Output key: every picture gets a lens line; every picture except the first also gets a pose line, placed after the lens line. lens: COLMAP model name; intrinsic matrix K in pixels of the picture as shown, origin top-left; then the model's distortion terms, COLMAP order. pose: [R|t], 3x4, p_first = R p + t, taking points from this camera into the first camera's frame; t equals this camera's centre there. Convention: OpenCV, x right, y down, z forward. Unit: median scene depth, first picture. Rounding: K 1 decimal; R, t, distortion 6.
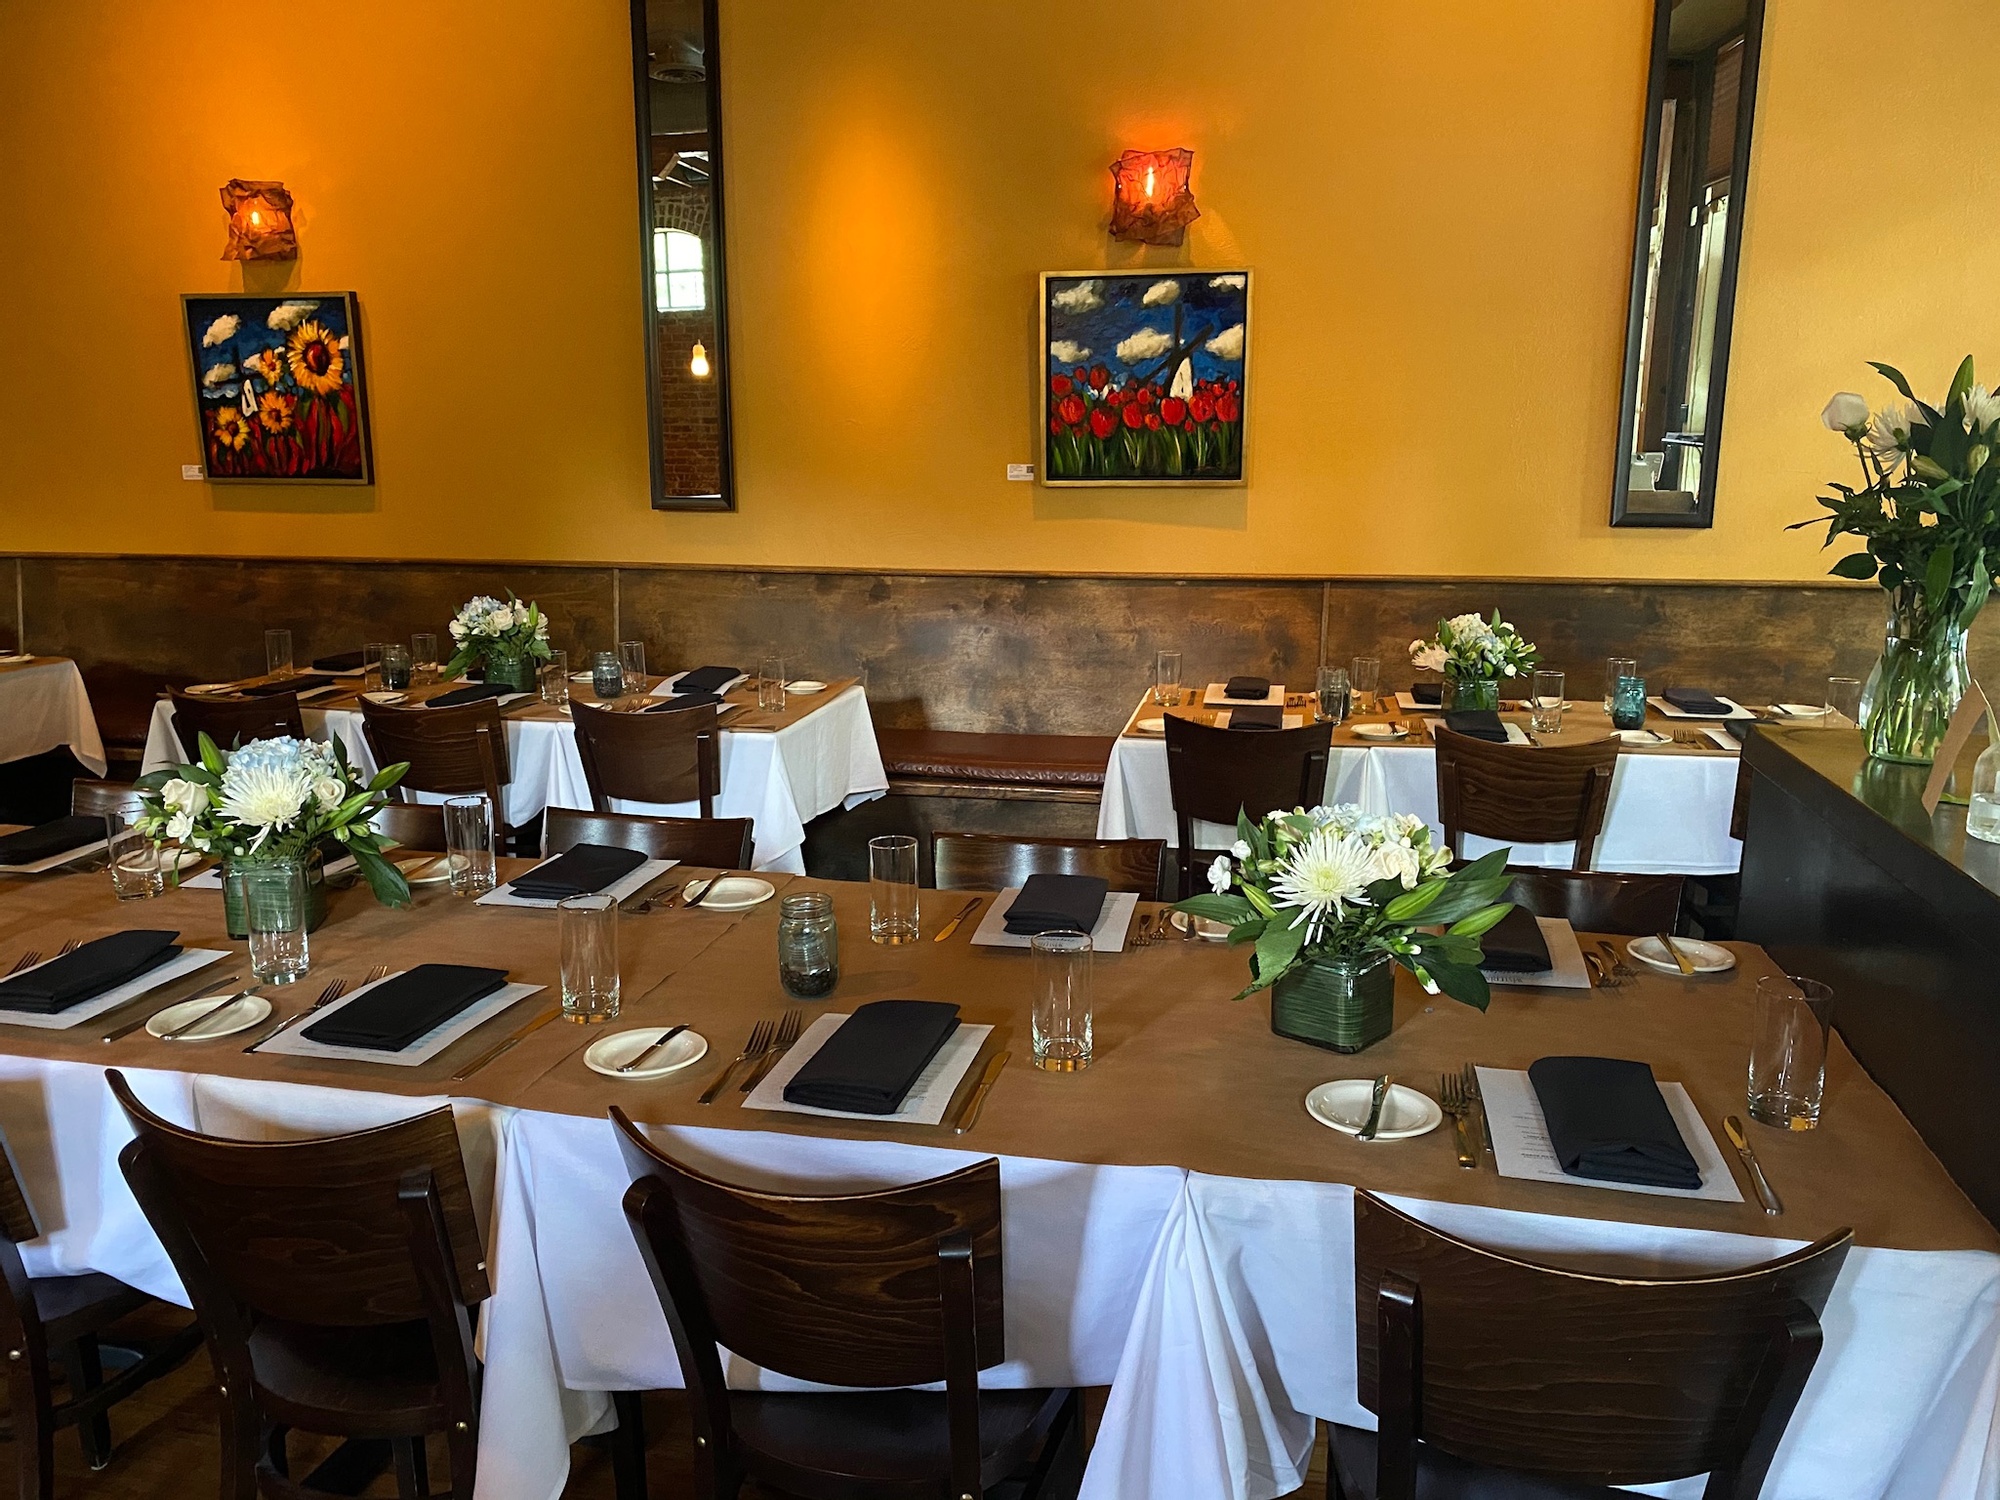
lens RADIAL K [[1530.6, 0, 996.8], [0, 1530.6, 759.5], [0, 0, 1]] dist [0.011822, -0.018447]
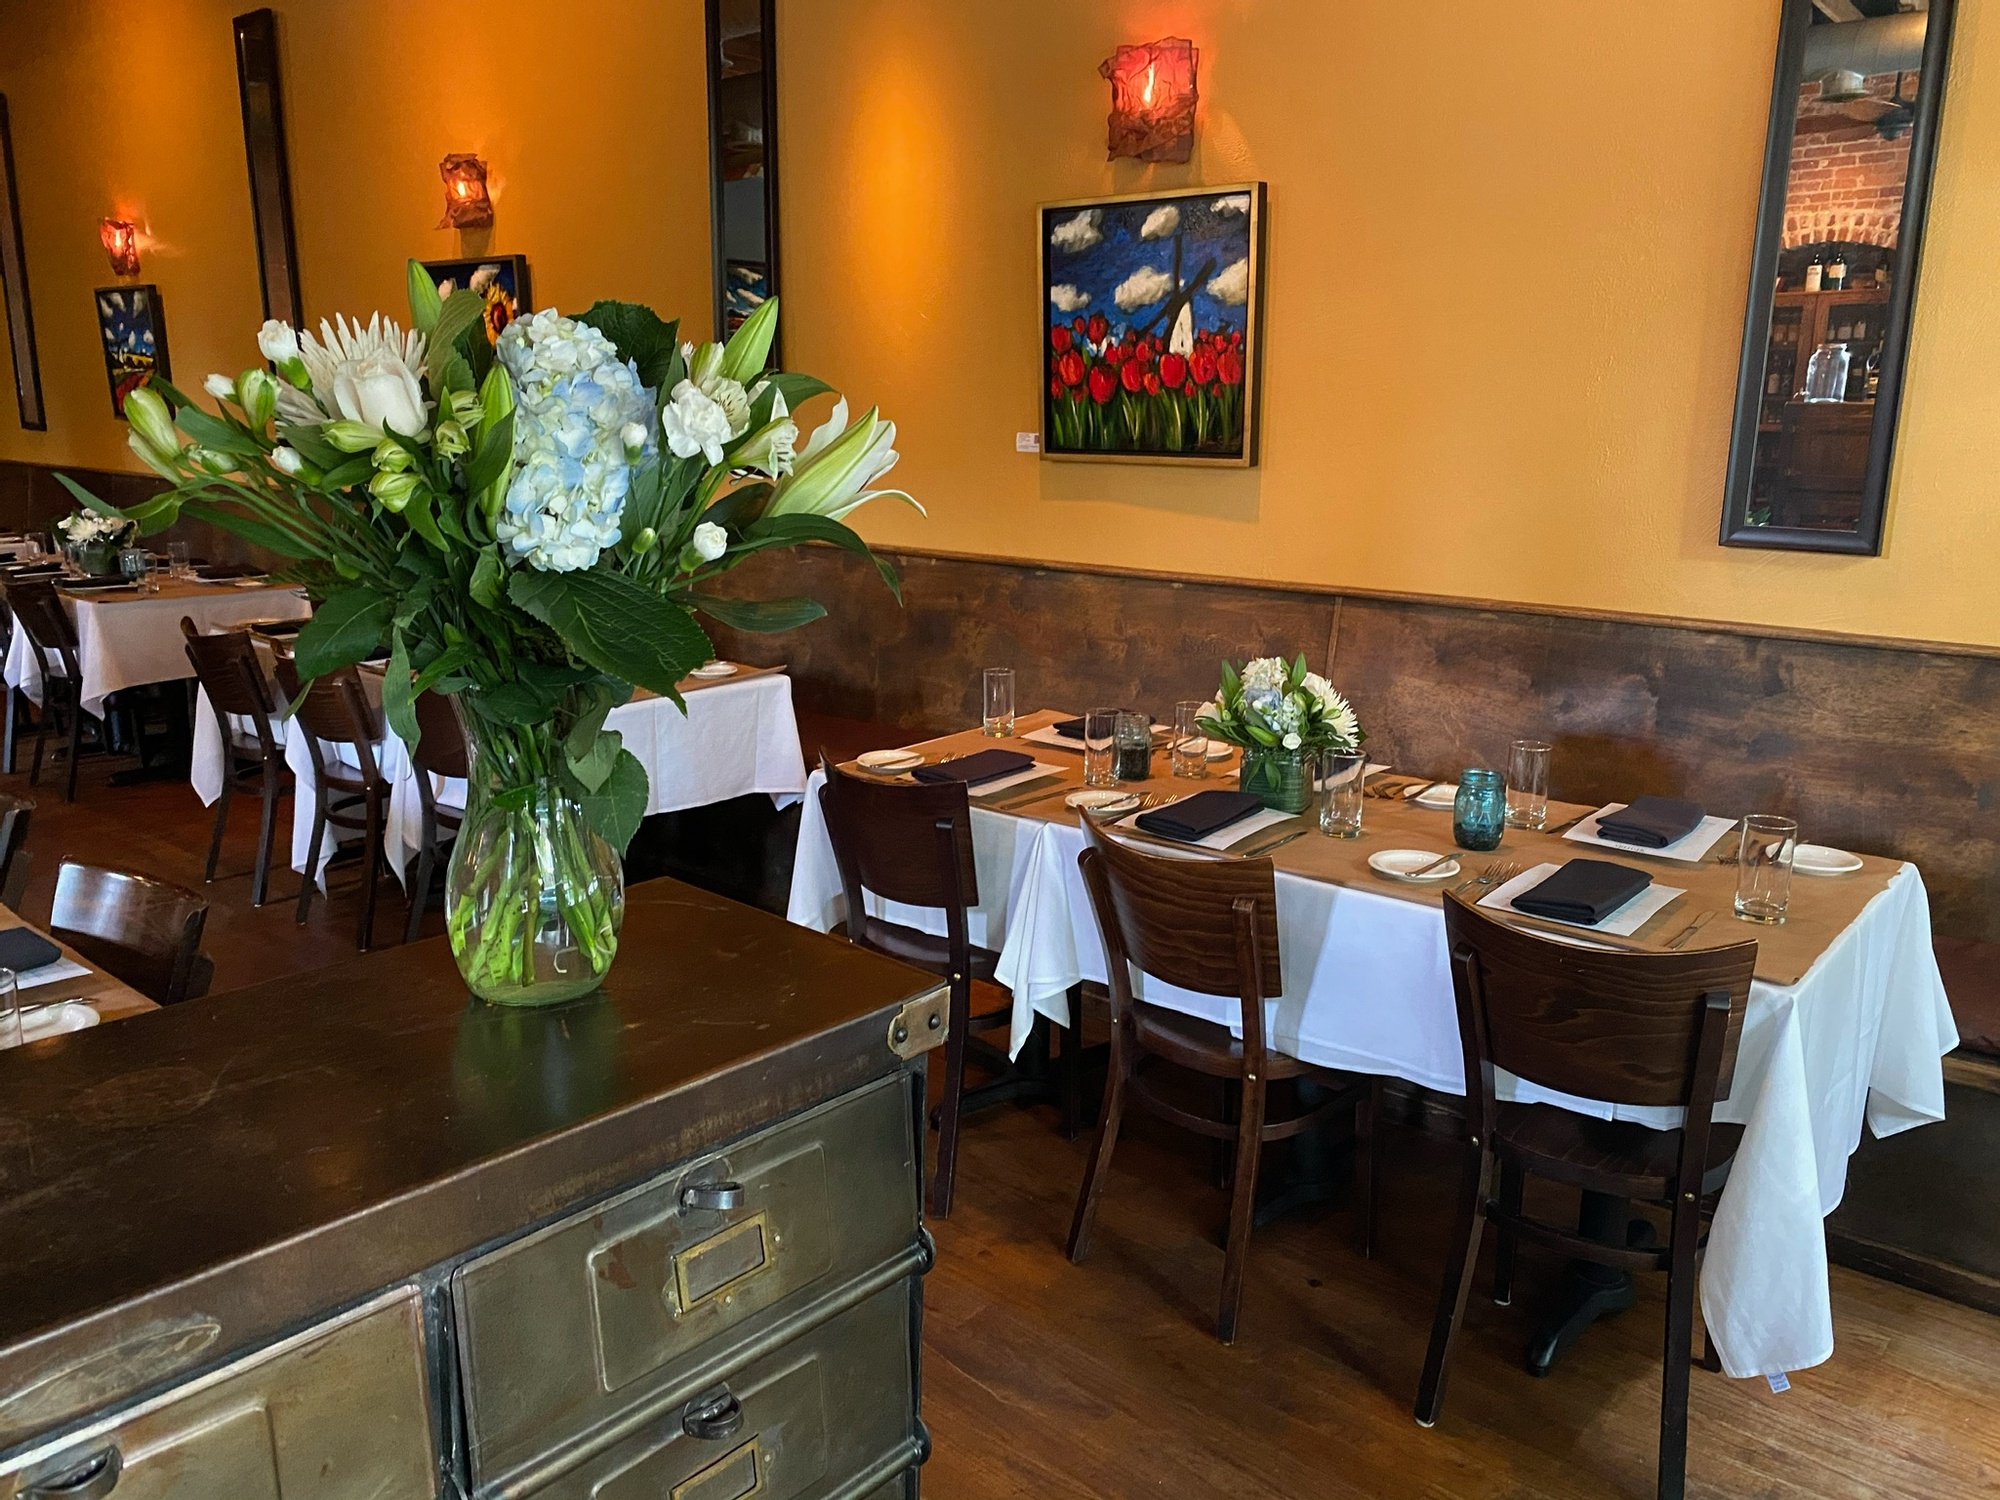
lens RADIAL K [[1530.6, 0, 995.9], [0, 1530.6, 753.6], [0, 0, 1]] dist [0.011822, -0.018447]
pose [[0.877867, 0.120343, -0.463538, 0.429664], [-0.115607, 0.992539, 0.038740, -0.049003], [0.464742, 0.019580, 0.885230, 0.252206]]
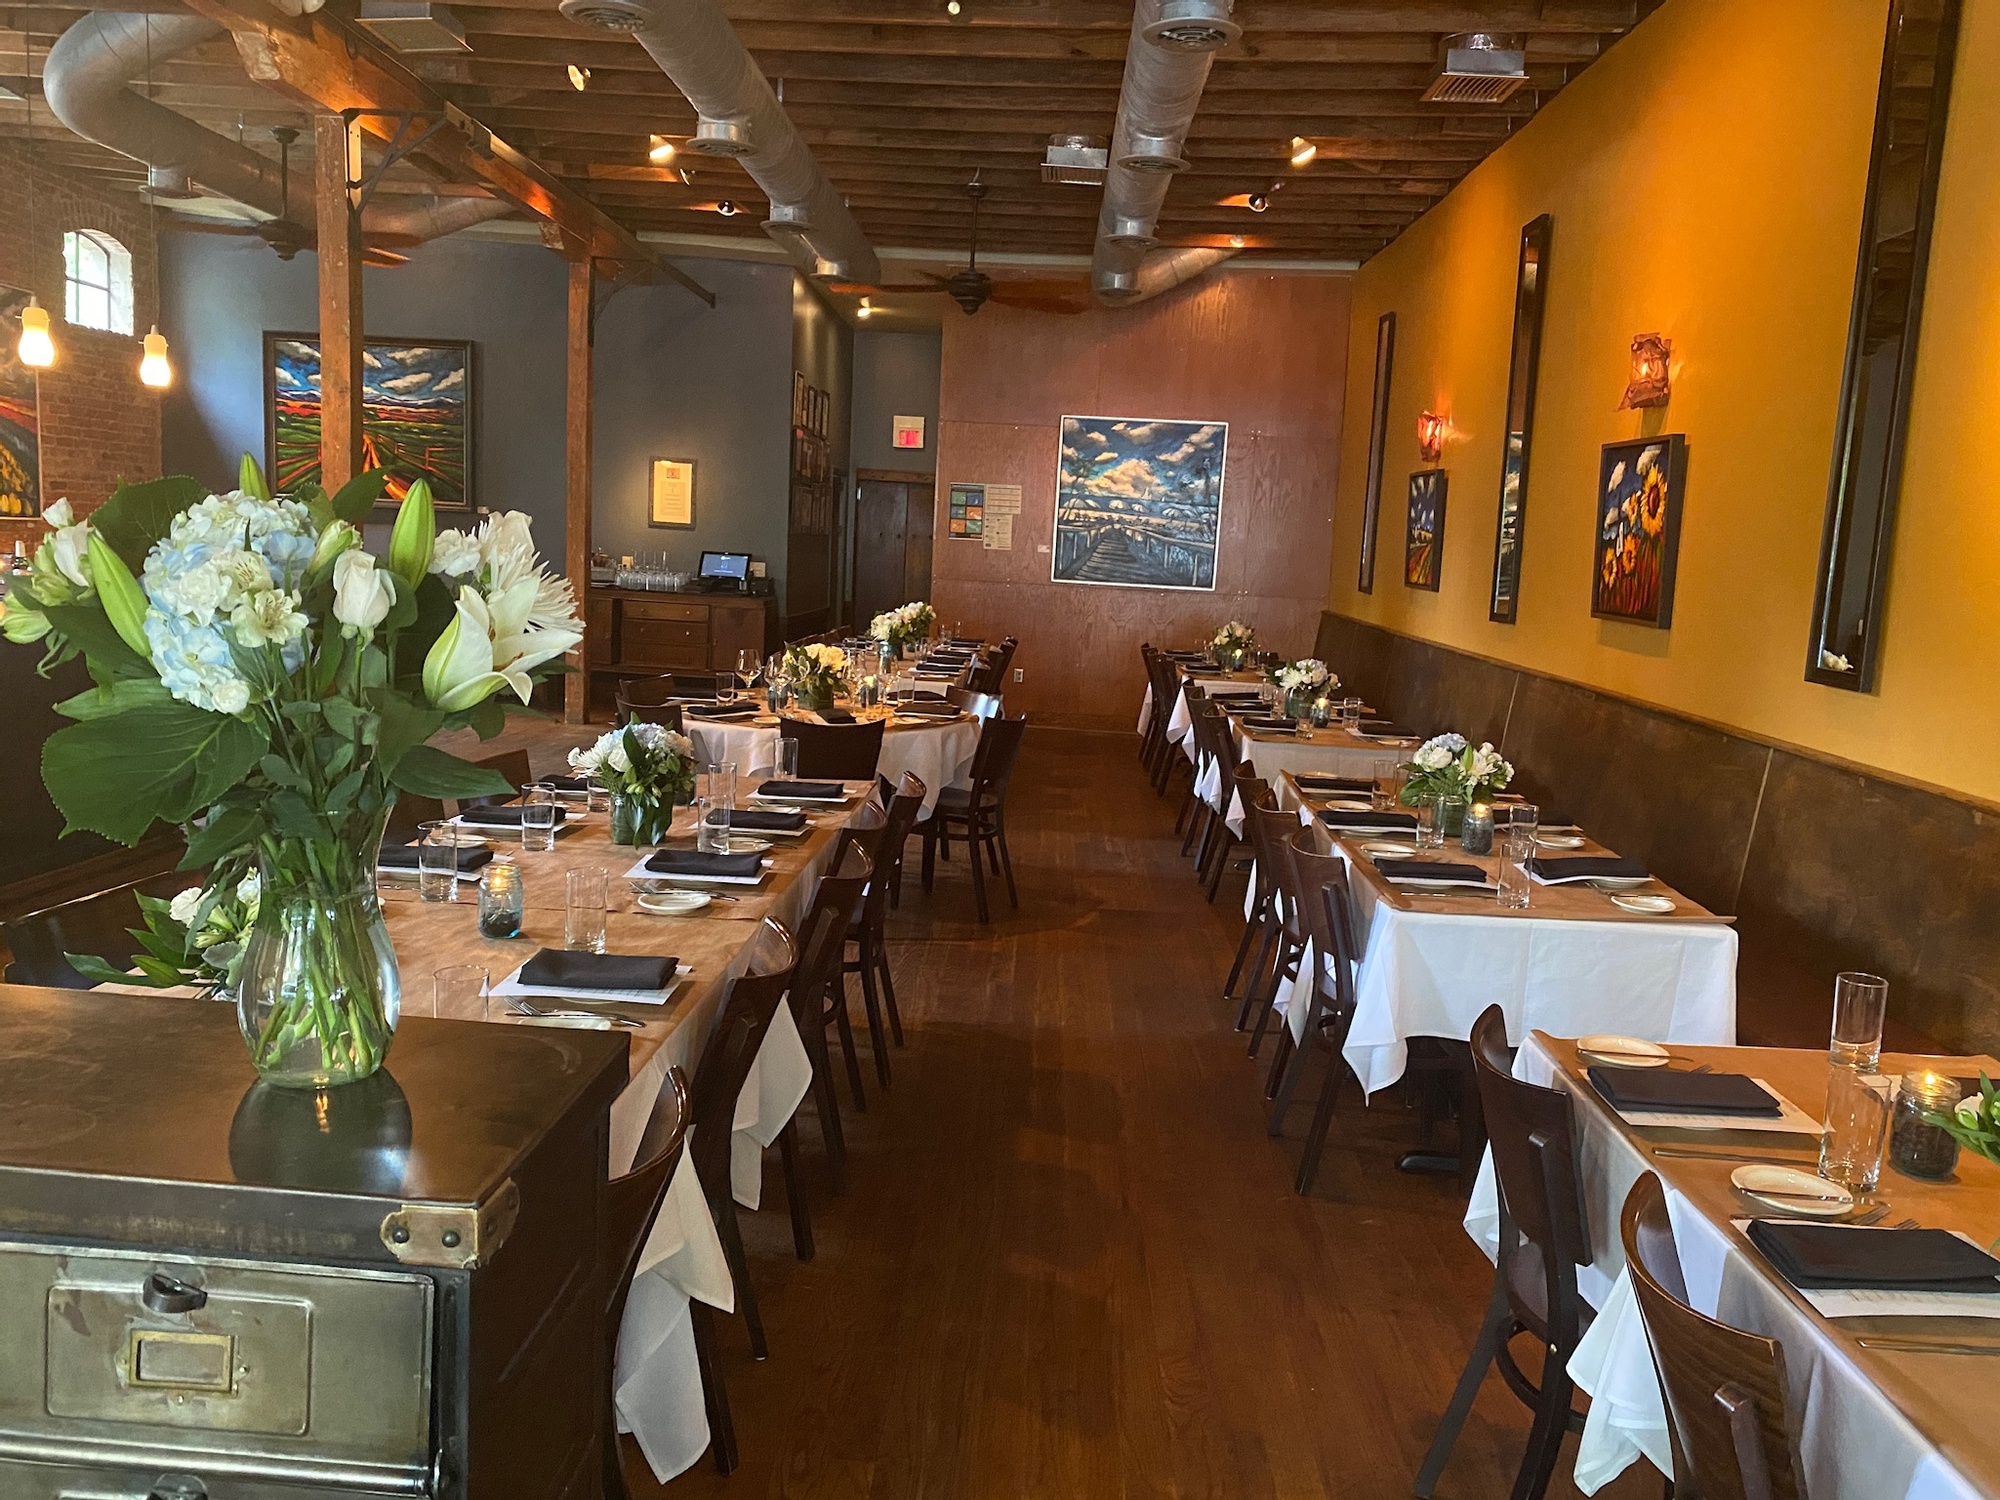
lens RADIAL K [[1530.6, 0, 994.4], [0, 1530.6, 741.9], [0, 0, 1]] dist [0.011822, -0.018447]
pose [[0.163143, 0.146389, -0.975682, 0.537856], [-0.260833, 0.960144, 0.100444, -0.110929], [0.951499, 0.238103, 0.194824, 0.484120]]
